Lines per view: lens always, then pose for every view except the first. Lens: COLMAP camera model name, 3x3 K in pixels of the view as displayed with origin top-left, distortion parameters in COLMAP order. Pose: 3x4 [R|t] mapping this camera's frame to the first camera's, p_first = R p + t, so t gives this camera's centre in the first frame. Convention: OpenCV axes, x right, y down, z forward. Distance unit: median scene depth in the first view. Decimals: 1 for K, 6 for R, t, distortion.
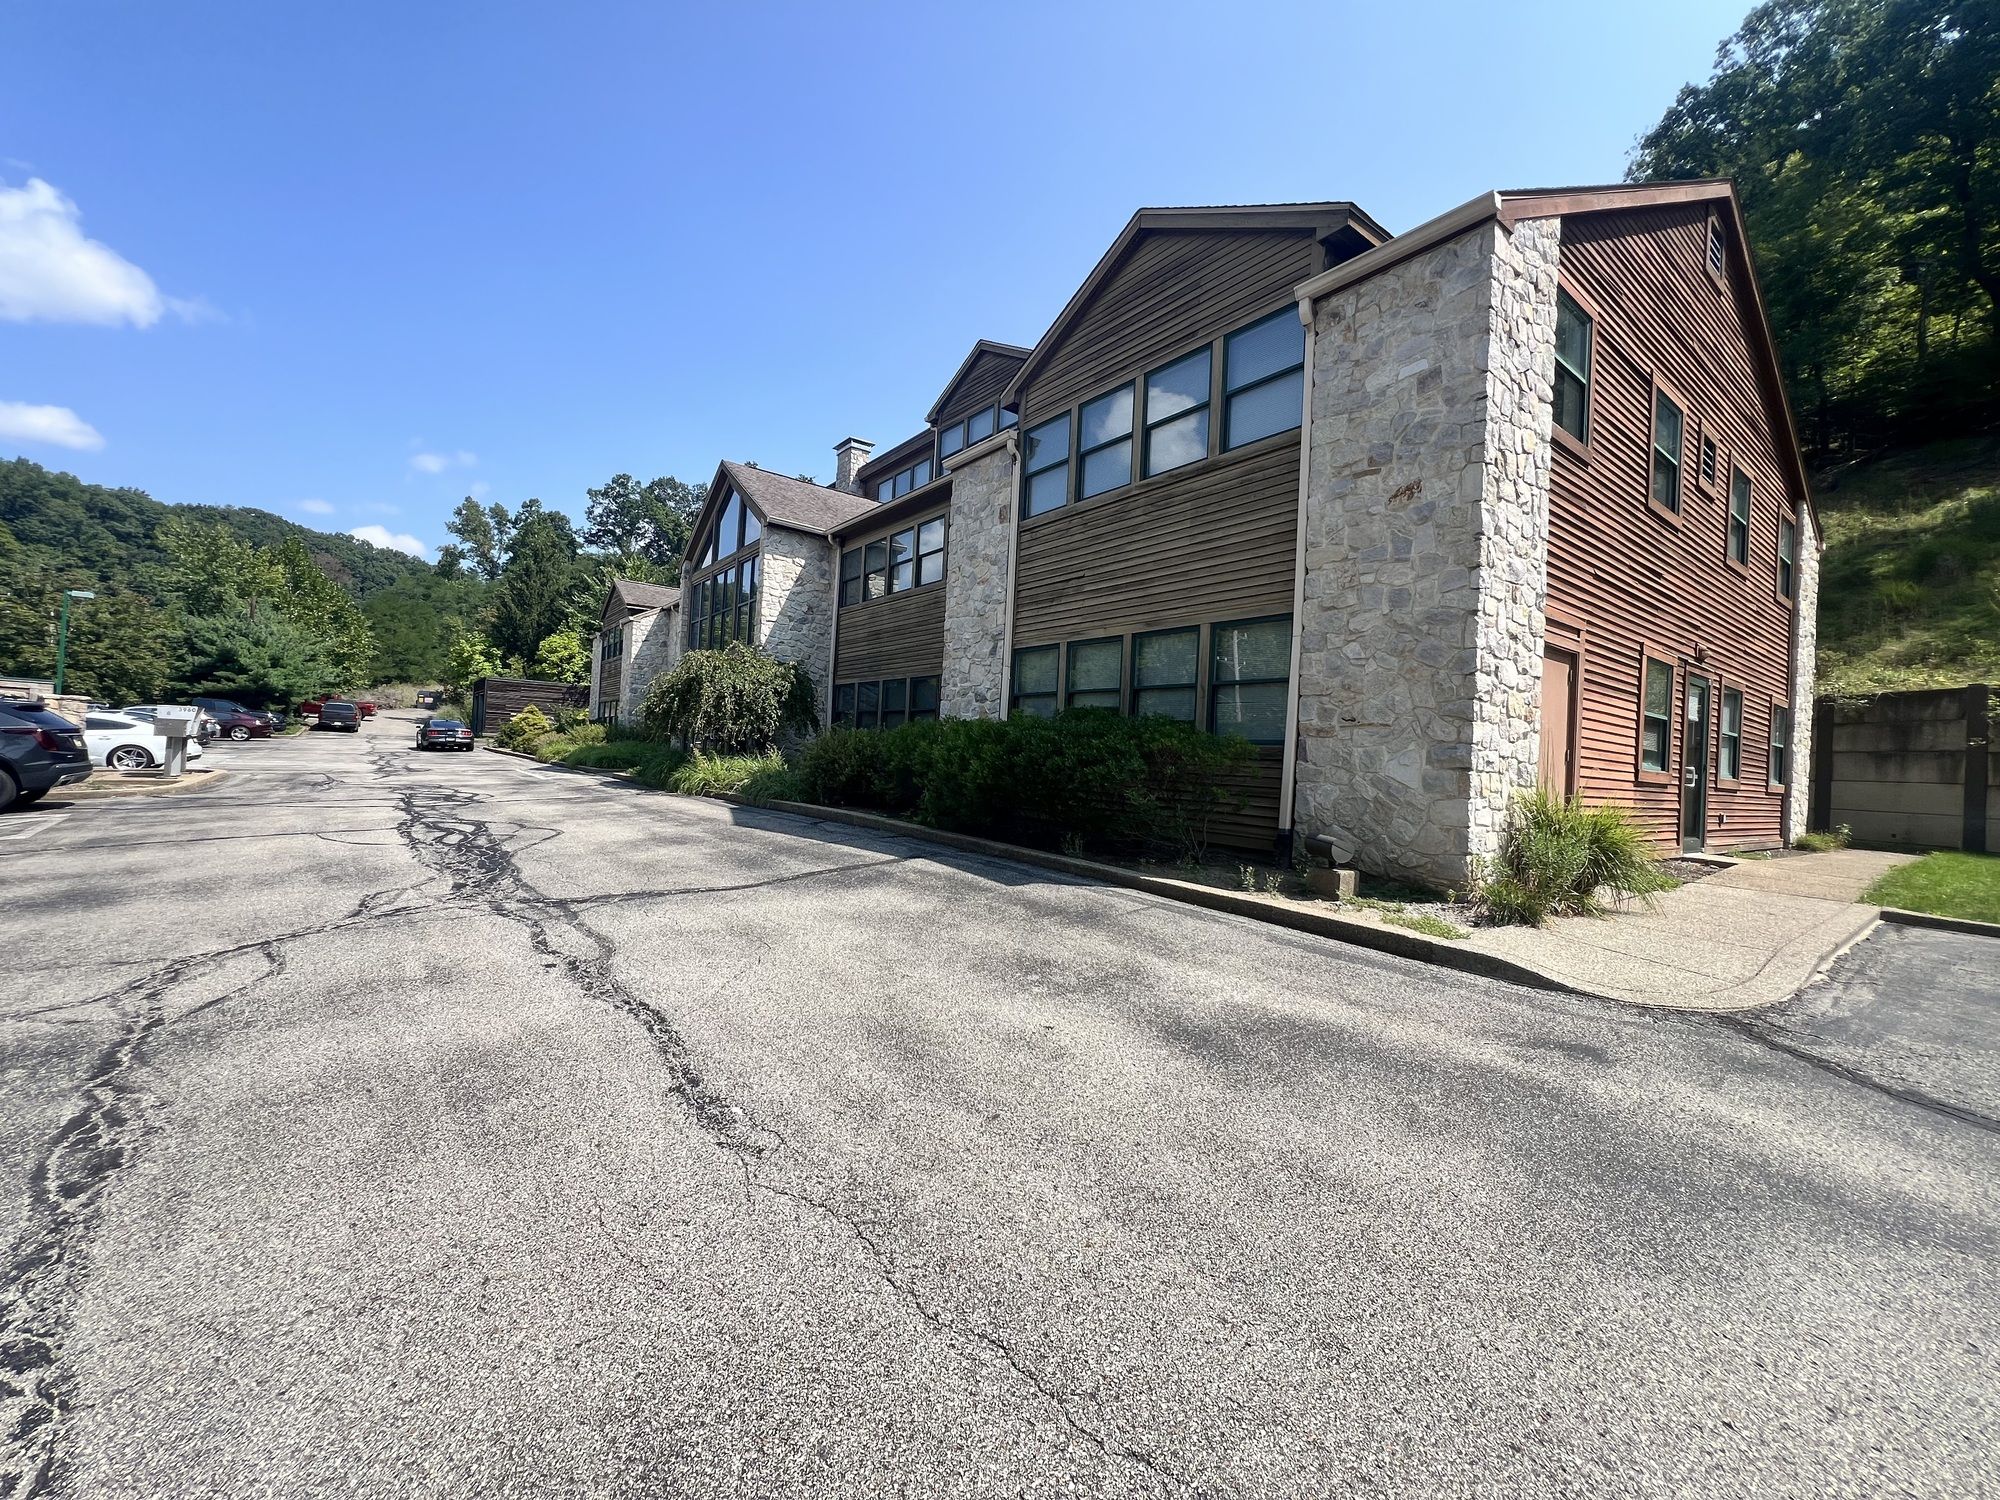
lens RADIAL K [[800.8, 0, 992.8], [0, 800.8, 751.5], [0, 0, 1]] dist [-0.001463, 0.000510]
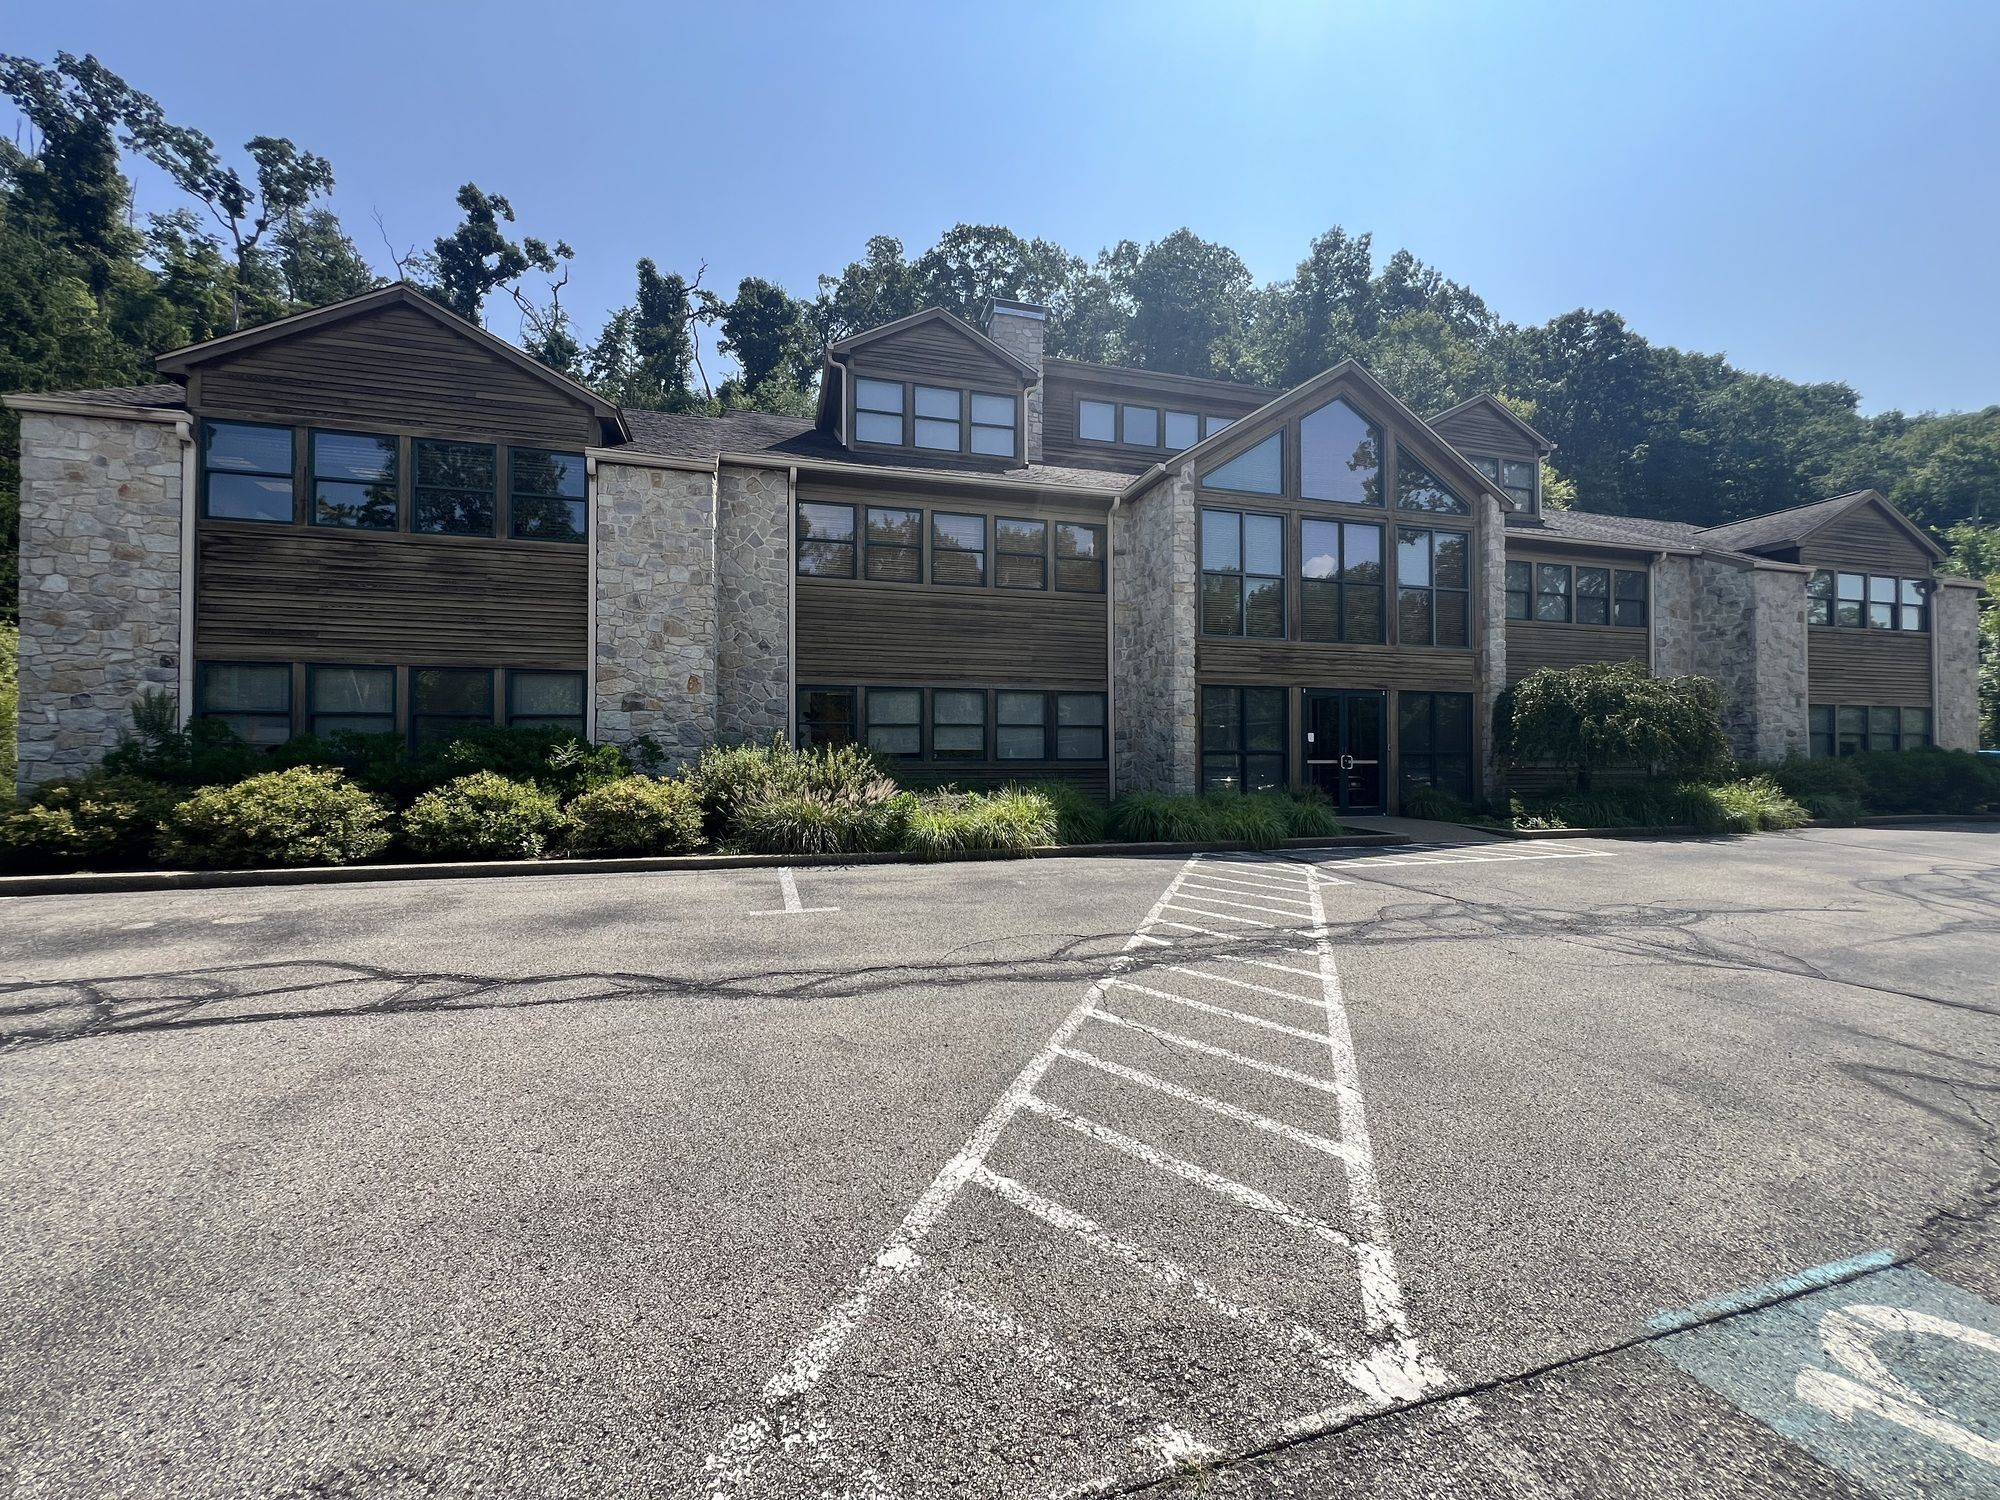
lens RADIAL K [[800.8, 0, 993.9], [0, 800.8, 745.5], [0, 0, 1]] dist [-0.001463, 0.000510]
pose [[0.354450, -0.041613, 0.934148, -2.435666], [0.007687, 0.999105, 0.041590, -0.147650], [-0.935043, -0.007561, 0.354453, 2.316992]]
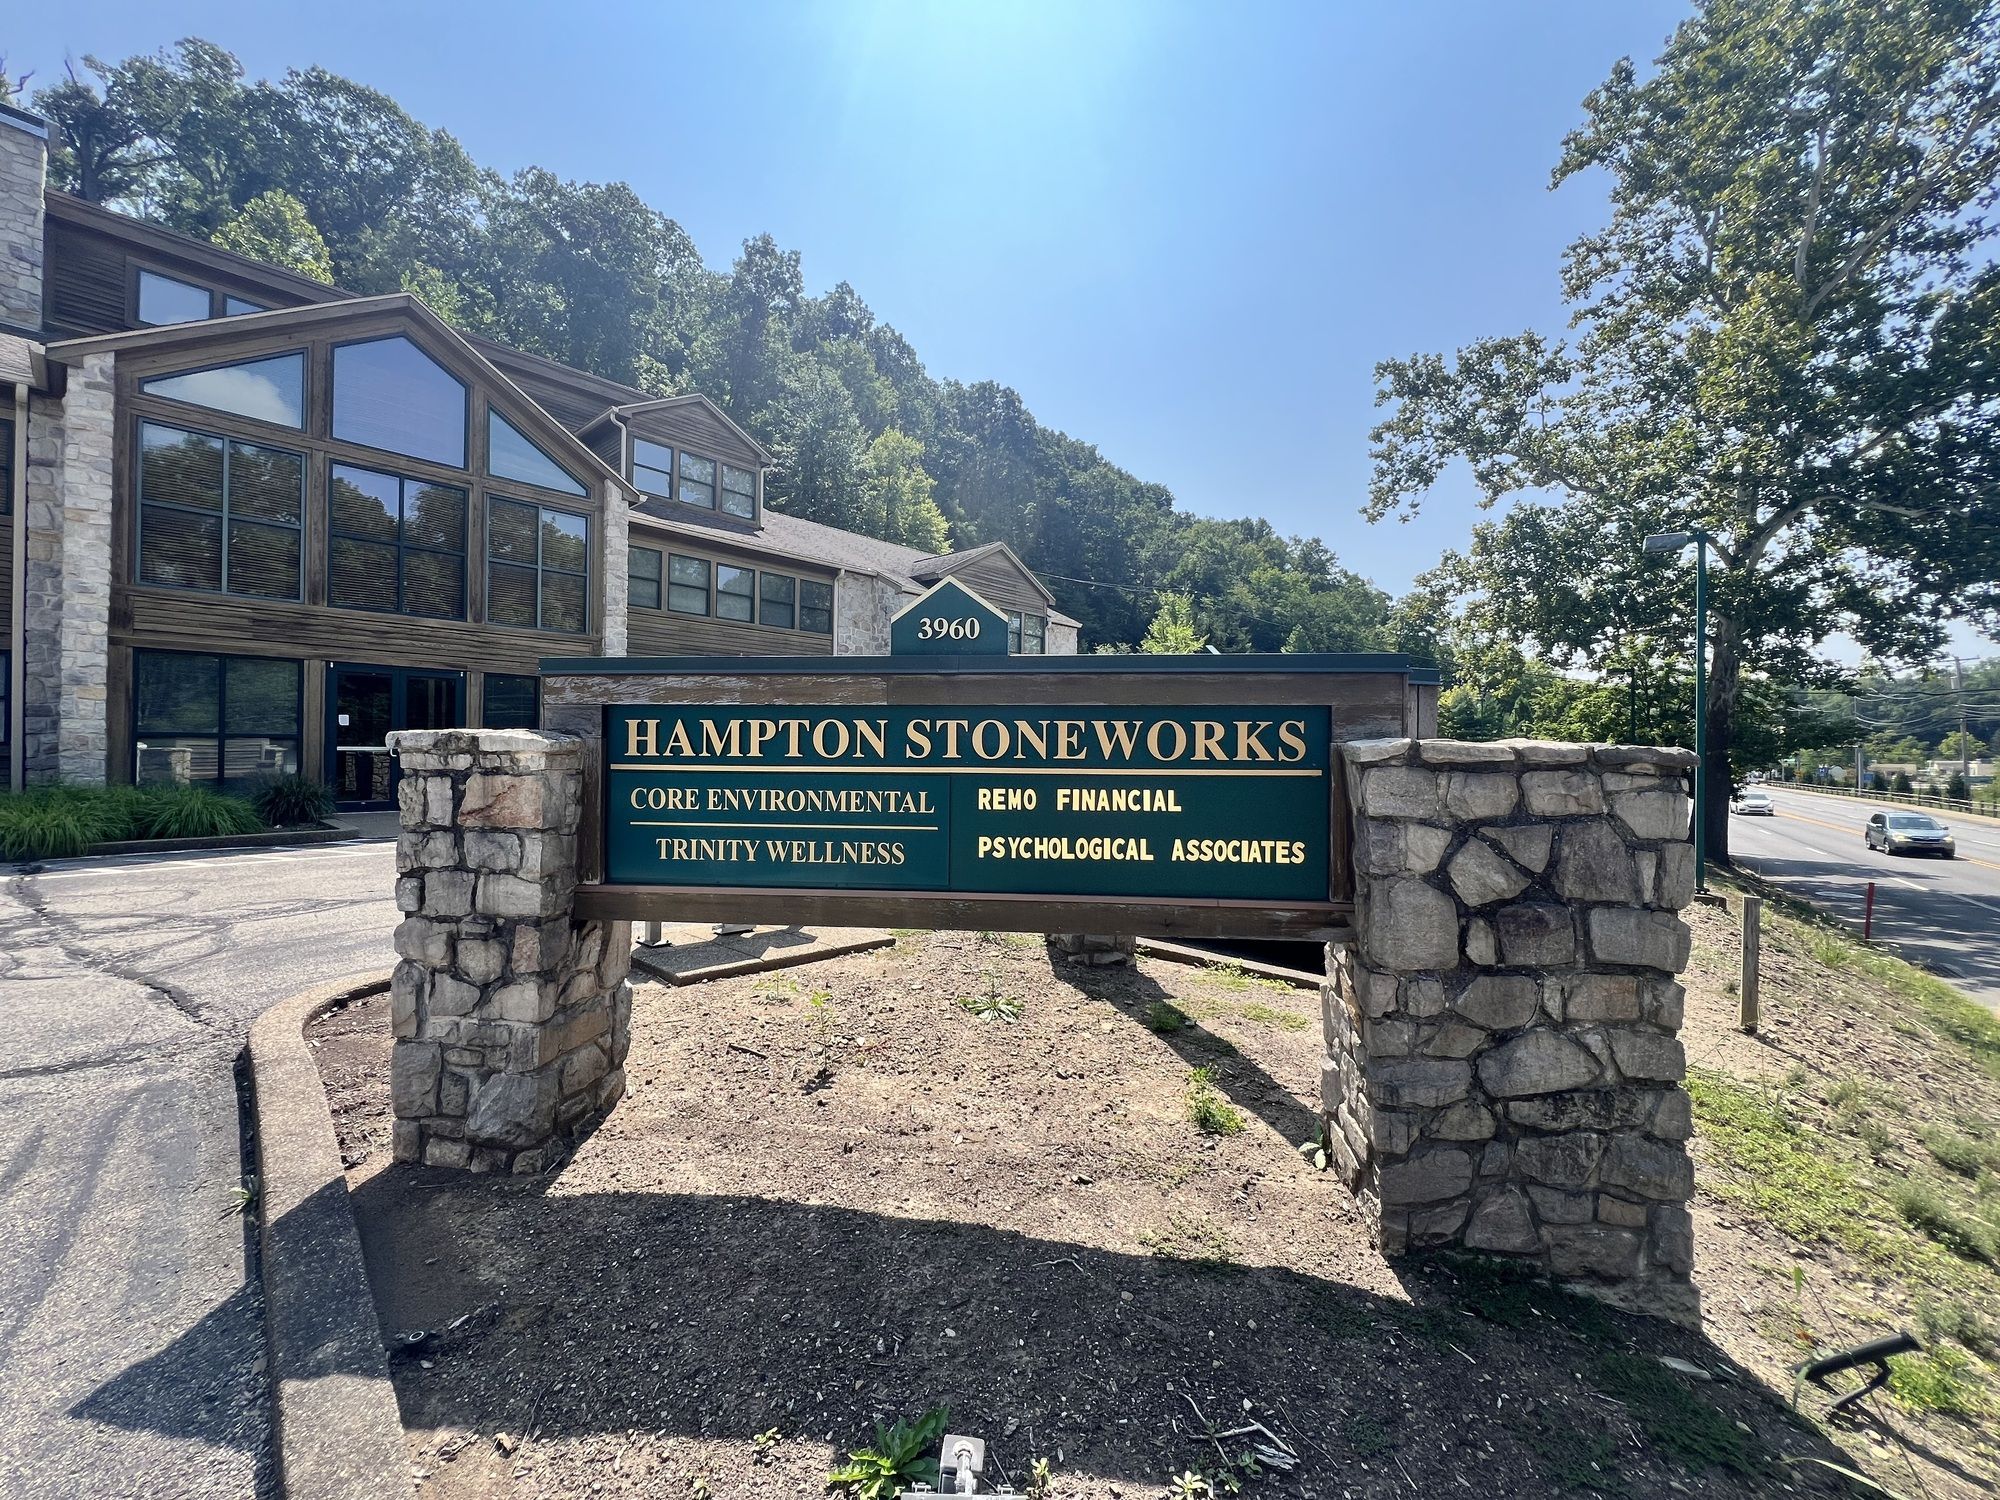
lens RADIAL K [[800.8, 0, 993.8], [0, 800.8, 746.2], [0, 0, 1]] dist [-0.001463, 0.000510]
pose [[-0.205400, -0.045278, 0.977630, -2.295497], [-0.028898, 0.998774, 0.040186, -0.135798], [-0.978251, -0.019997, -0.206457, 1.531440]]
